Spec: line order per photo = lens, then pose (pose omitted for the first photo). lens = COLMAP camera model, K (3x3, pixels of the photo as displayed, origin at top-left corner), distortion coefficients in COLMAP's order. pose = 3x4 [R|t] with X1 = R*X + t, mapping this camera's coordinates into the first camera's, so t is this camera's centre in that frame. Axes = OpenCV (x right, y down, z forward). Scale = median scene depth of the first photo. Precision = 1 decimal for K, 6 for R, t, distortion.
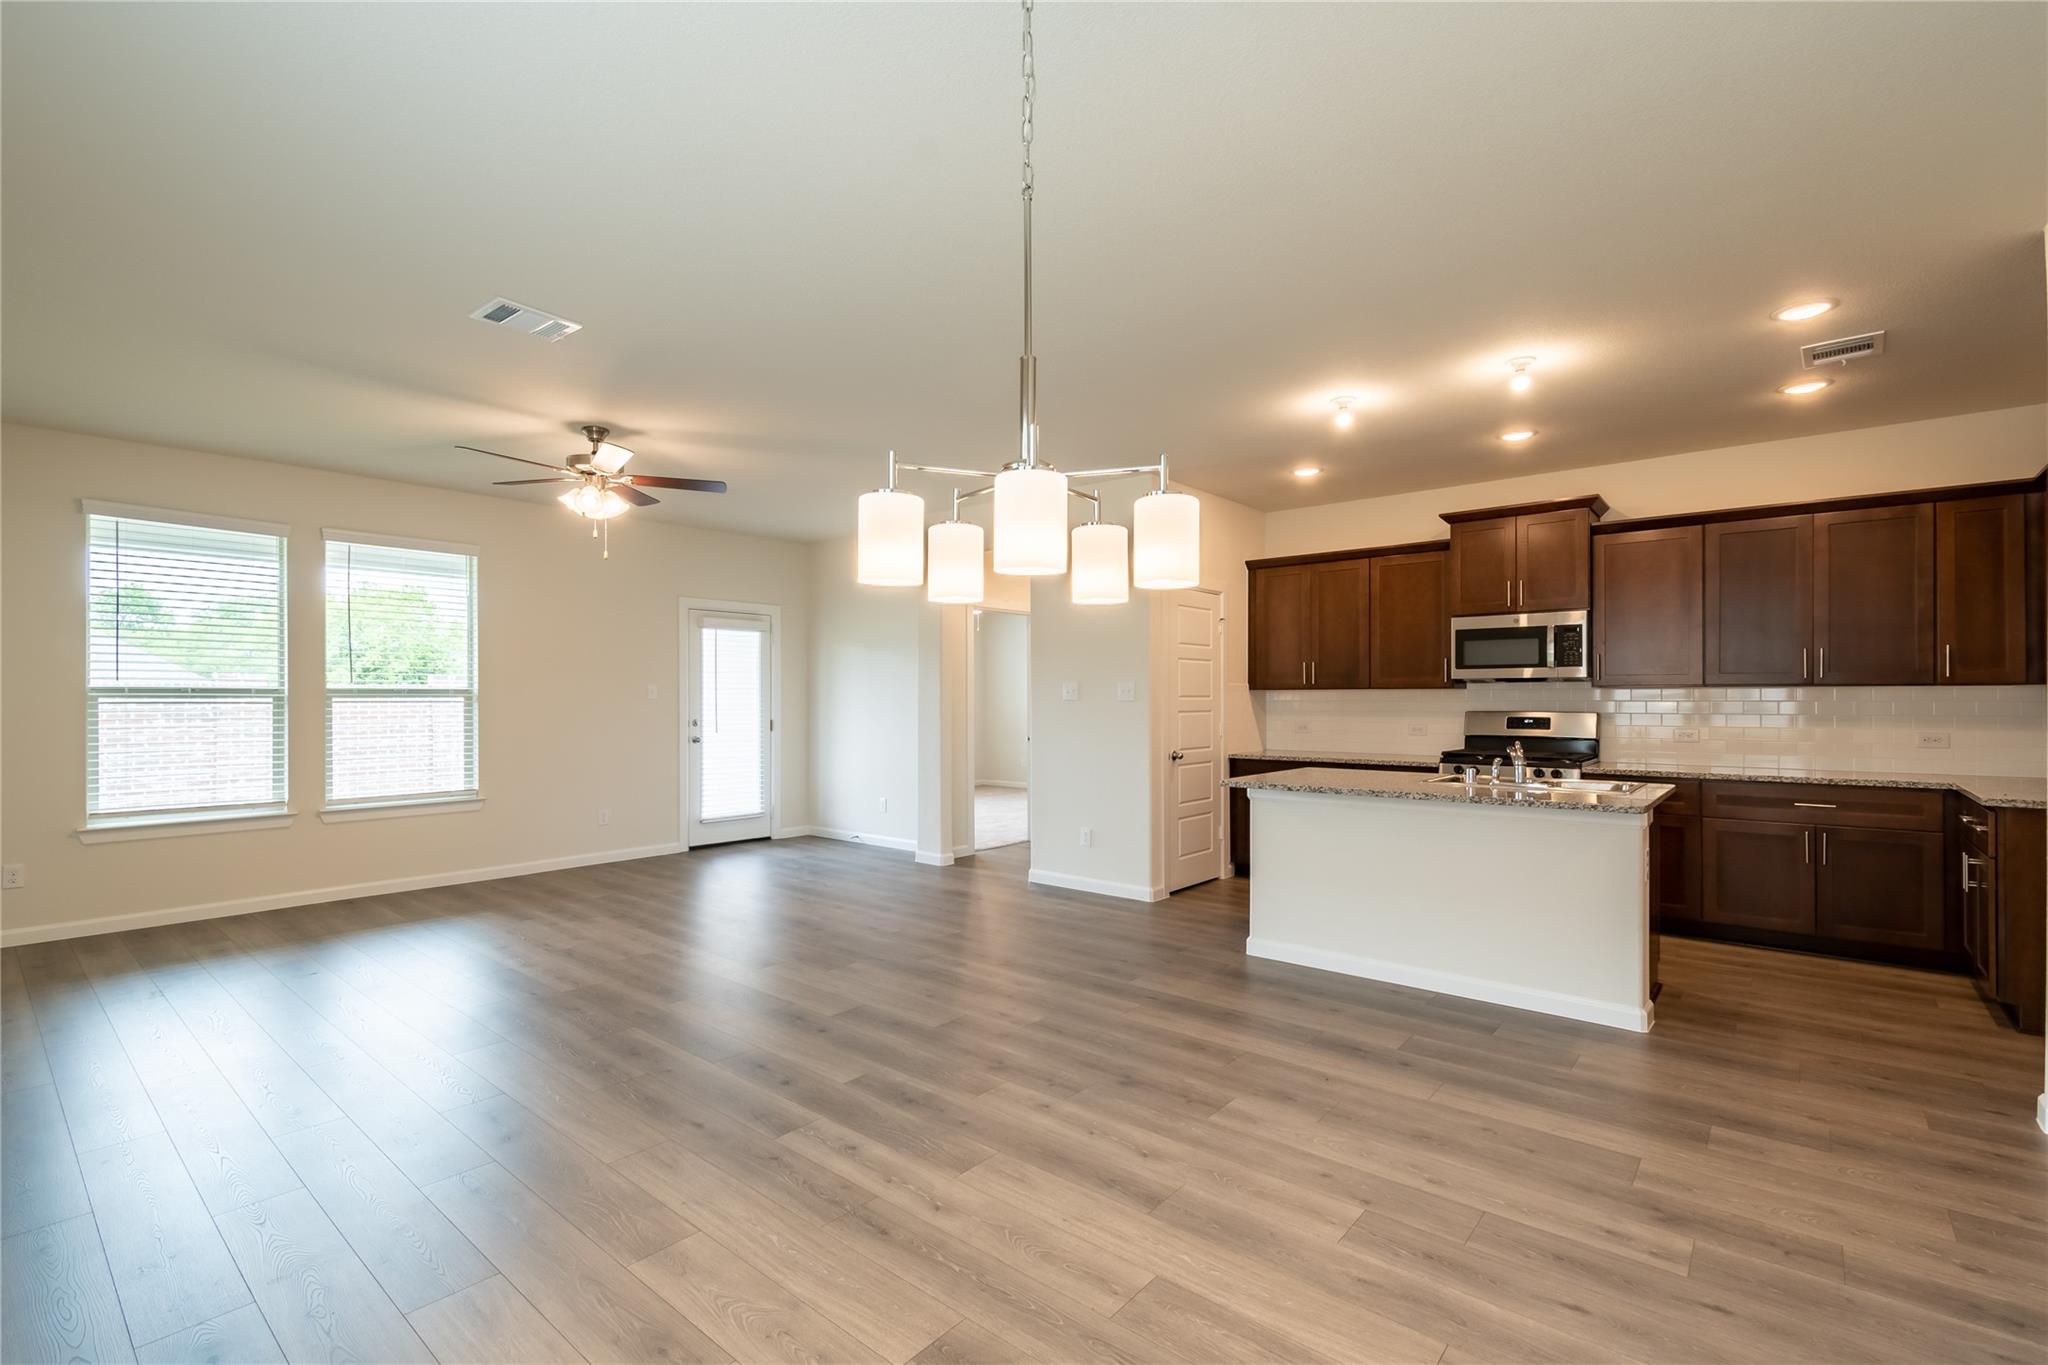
lens RADIAL K [[919.8, 0, 1043.8], [0, 919.8, 691.9], [0, 0, 1]] dist [-0.001629, -0.003538]
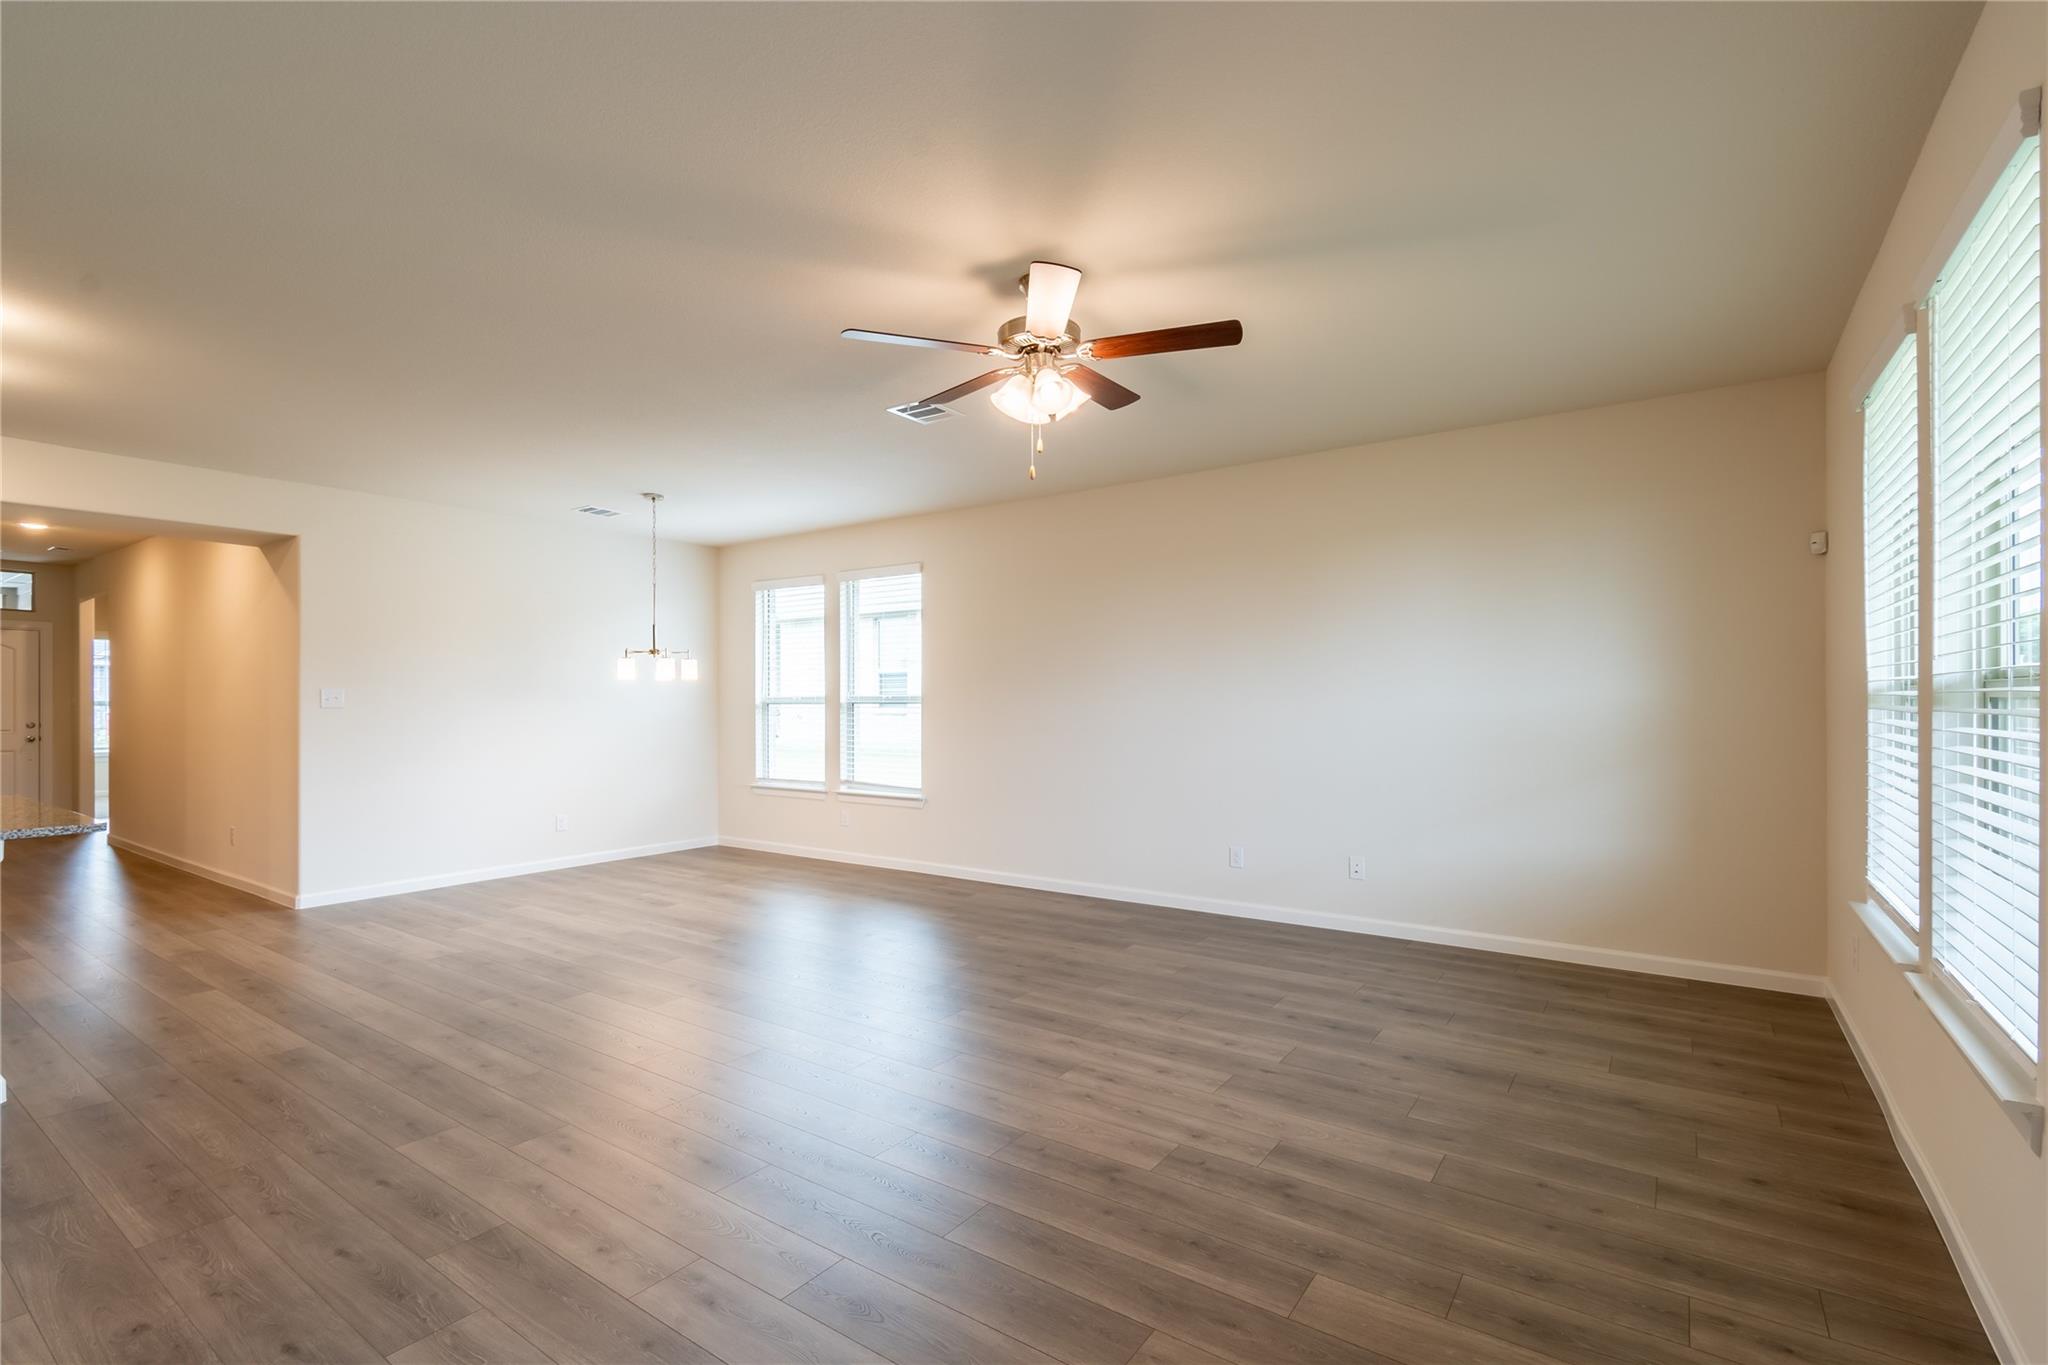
lens RADIAL K [[919.8, 0, 1036.6], [0, 919.8, 688.9], [0, 0, 1]] dist [-0.001629, -0.003538]
pose [[-0.996601, 0.007617, -0.082029, -0.438810], [0.008772, 0.999867, -0.013720, 0.005170], [0.081913, -0.014393, -0.996536, 1.650898]]
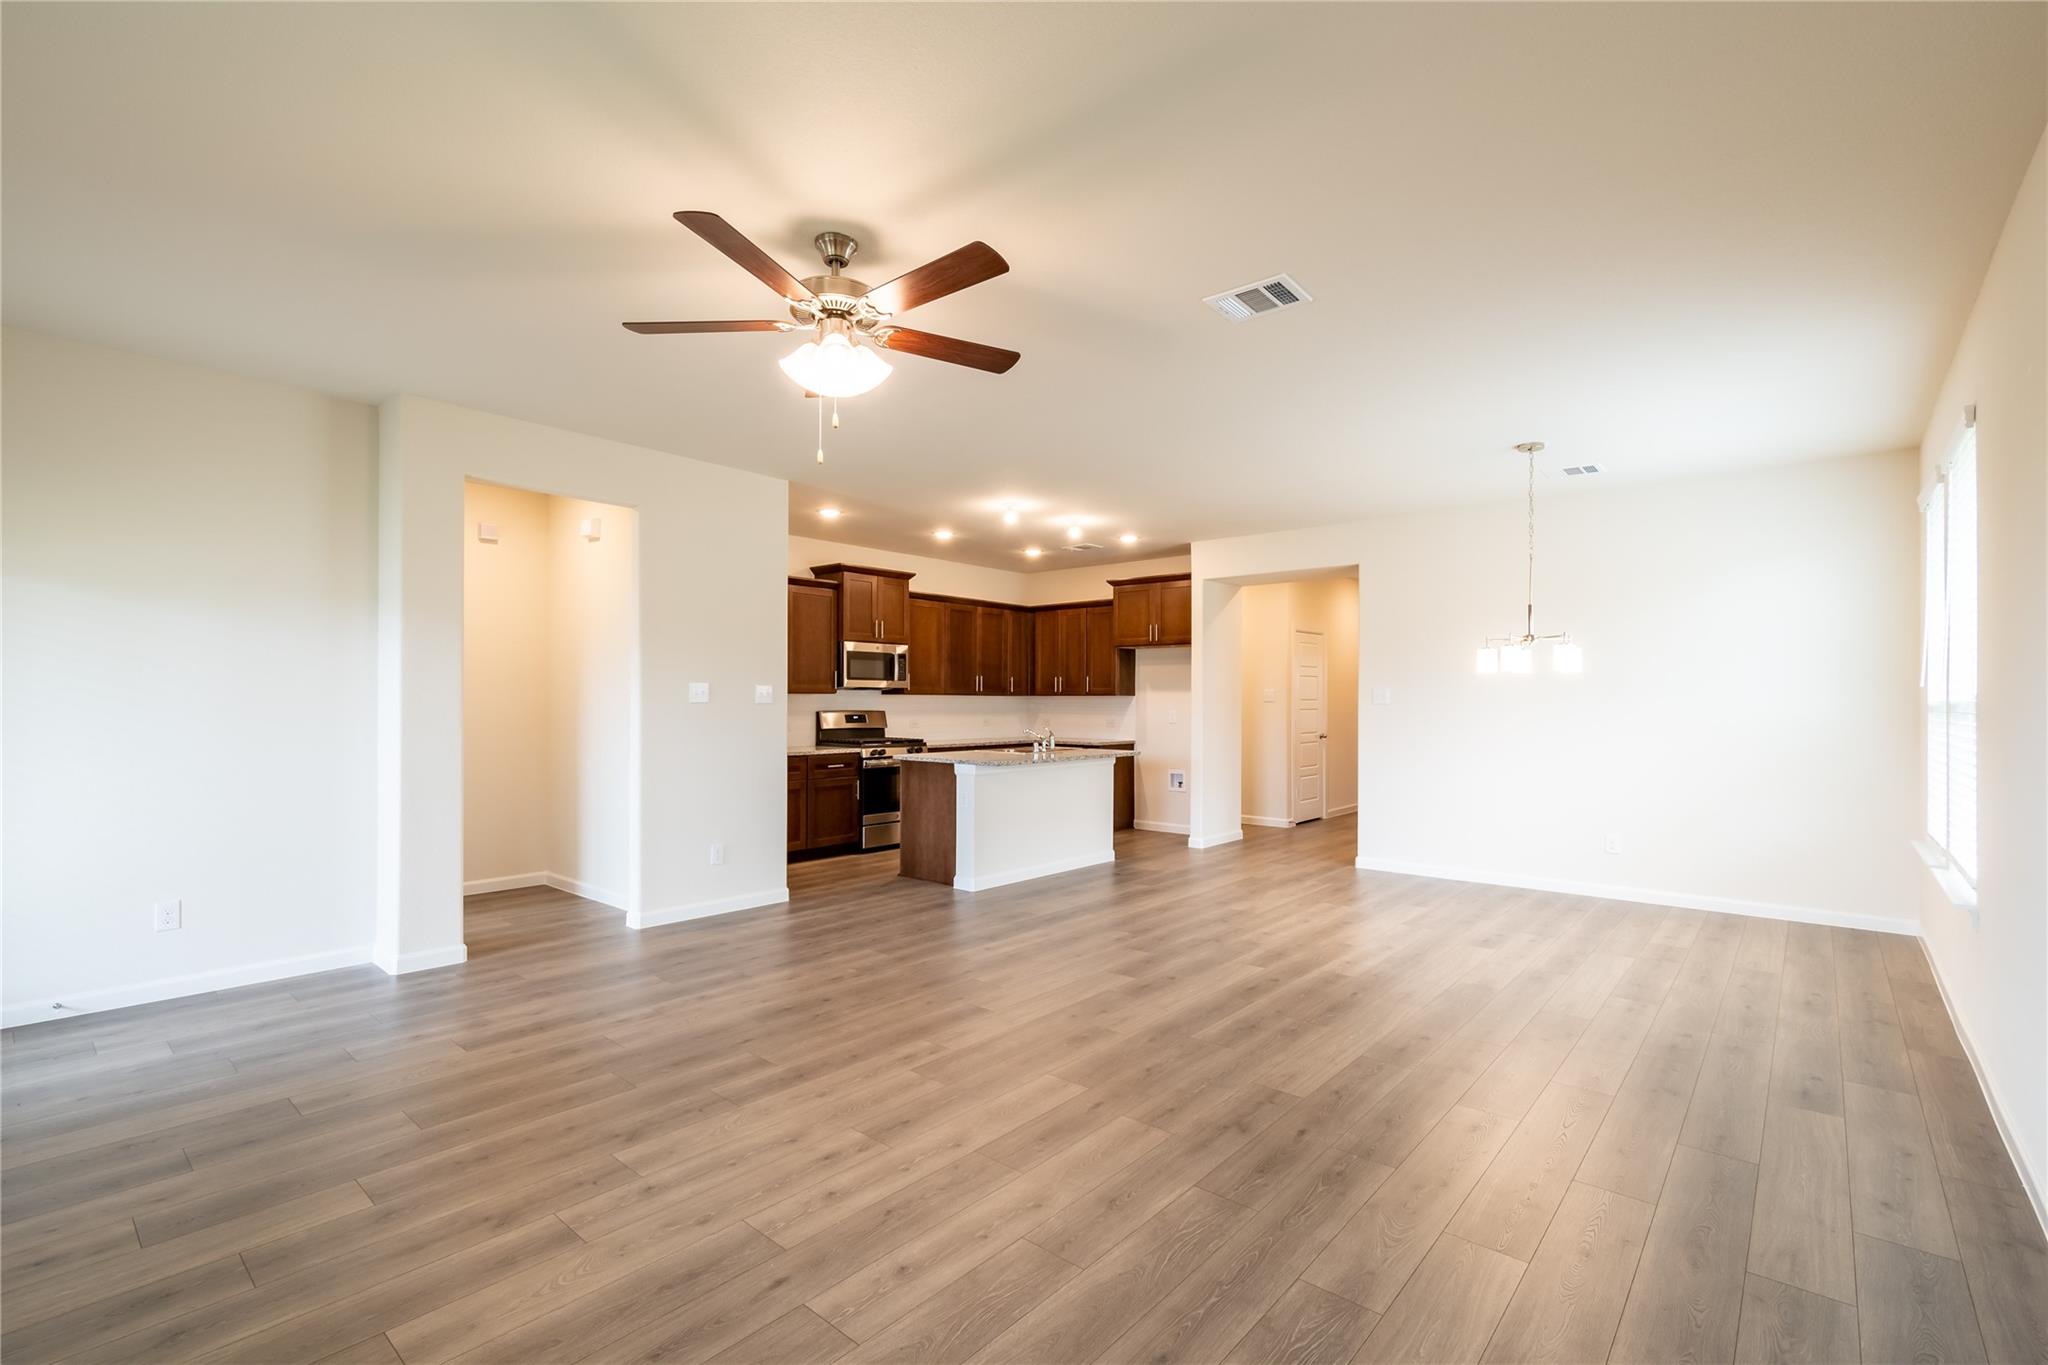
lens RADIAL K [[919.8, 0, 998.0], [0, 919.8, 689.7], [0, 0, 1]] dist [-0.001629, -0.003538]
pose [[0.033248, 0.013290, 0.999359, -1.079894], [-0.007003, 0.999890, -0.013064, 0.007077], [-0.999423, -0.006564, 0.033338, 0.883670]]
